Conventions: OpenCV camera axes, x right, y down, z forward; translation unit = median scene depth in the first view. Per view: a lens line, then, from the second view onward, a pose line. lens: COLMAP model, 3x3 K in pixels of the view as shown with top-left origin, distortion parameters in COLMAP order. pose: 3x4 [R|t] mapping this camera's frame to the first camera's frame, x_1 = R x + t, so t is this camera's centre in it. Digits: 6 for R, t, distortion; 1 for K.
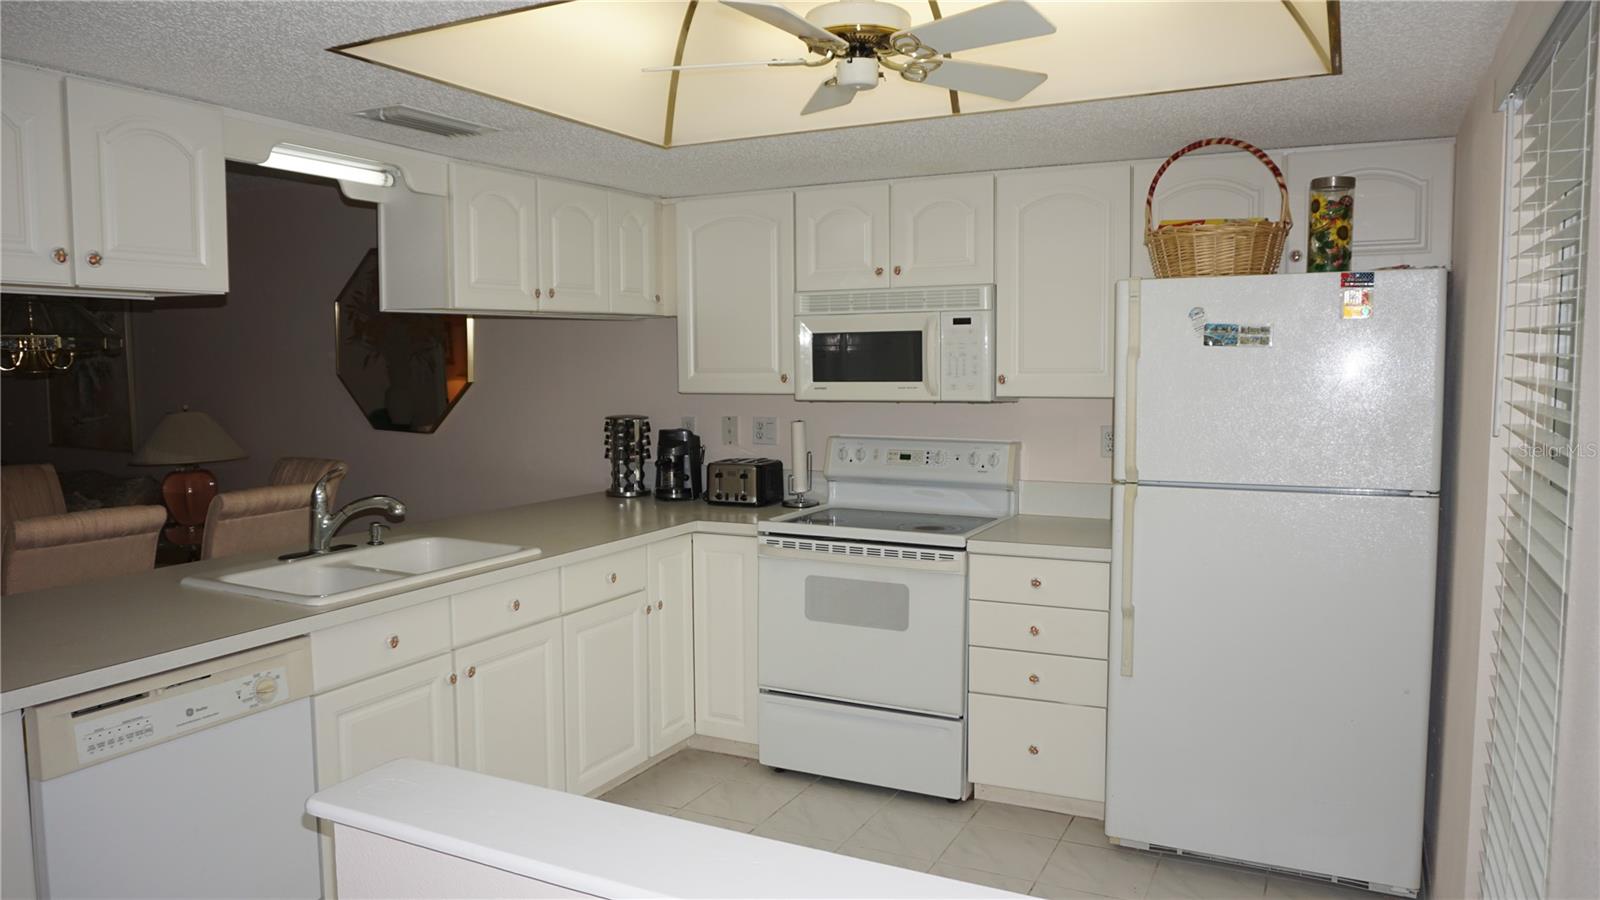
lens RADIAL K [[1103.6, 0, 789.6], [0, 1103.6, 456.9], [0, 0, 1]] dist [-0.048846, 0.031042]
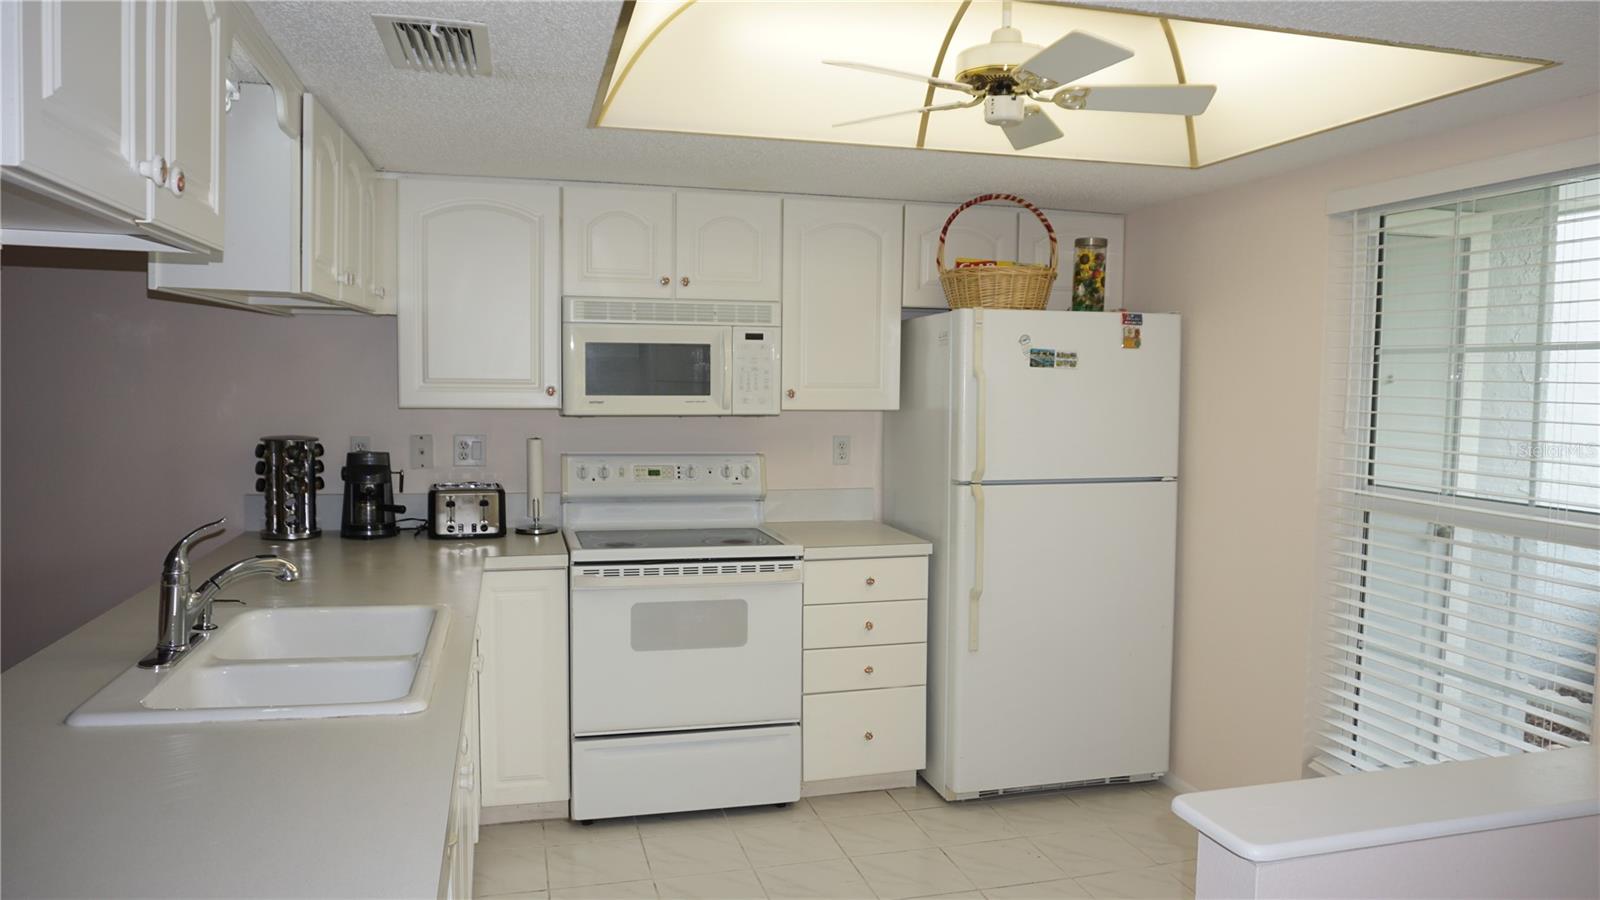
lens RADIAL K [[1103.6, 0, 798.6], [0, 1103.6, 465.5], [0, 0, 1]] dist [-0.048846, 0.031042]
pose [[0.740162, -0.037263, 0.671395, -0.537011], [0.041429, 0.999094, 0.009778, -0.012697], [-0.671151, 0.020578, 0.741035, 0.231872]]
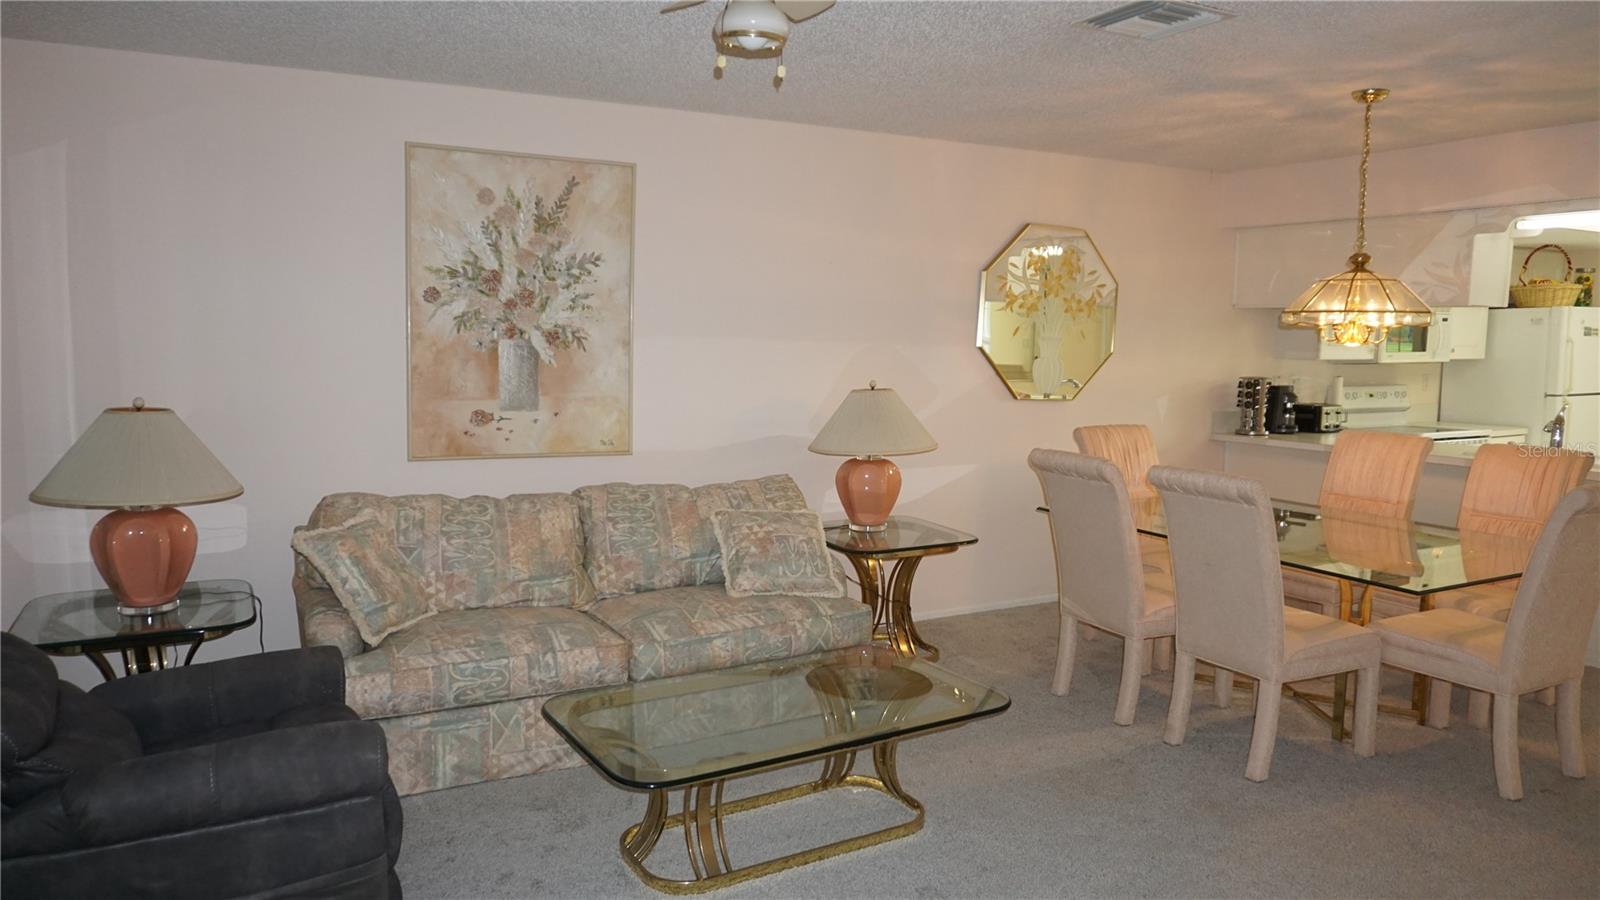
lens RADIAL K [[1103.6, 0, 797.3], [0, 1103.6, 449.8], [0, 0, 1]] dist [-0.048846, 0.031042]
pose [[0.547416, -0.080205, 0.833008, -2.141260], [0.059002, 0.996619, 0.057184, -0.077518], [-0.834778, 0.017846, 0.550297, 0.963882]]
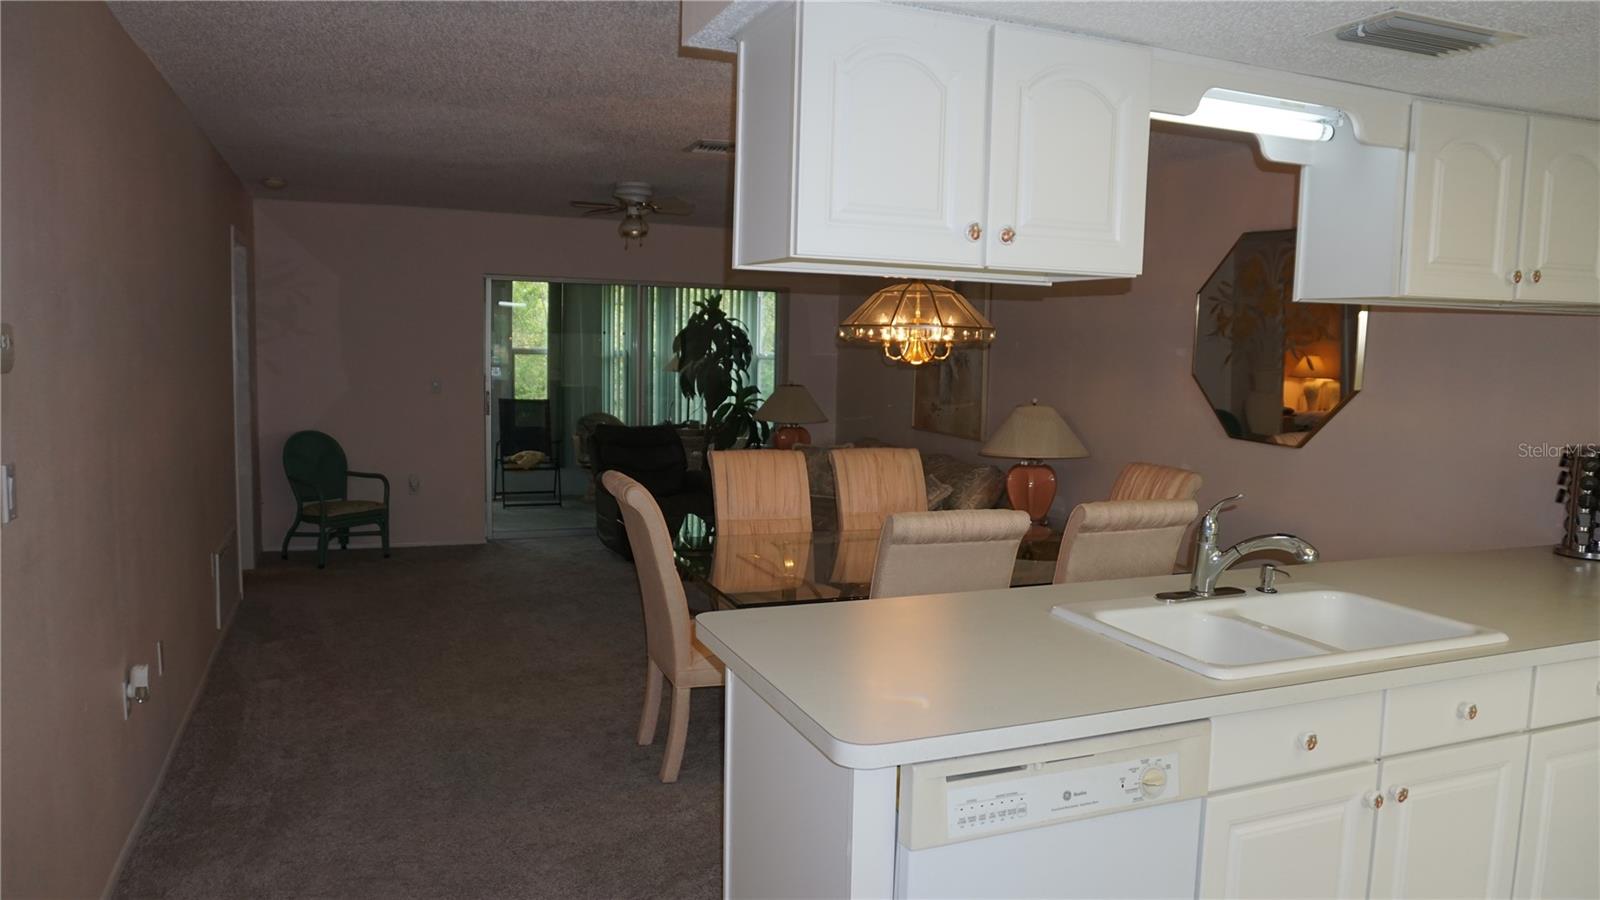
lens RADIAL K [[1103.6, 0, 796.6], [0, 1103.6, 453.0], [0, 0, 1]] dist [-0.048846, 0.031042]
pose [[0.767496, 0.080283, -0.636007, -0.132620], [-0.080704, 0.996334, 0.028377, -0.015075], [0.635954, 0.029549, 0.771161, 0.152712]]
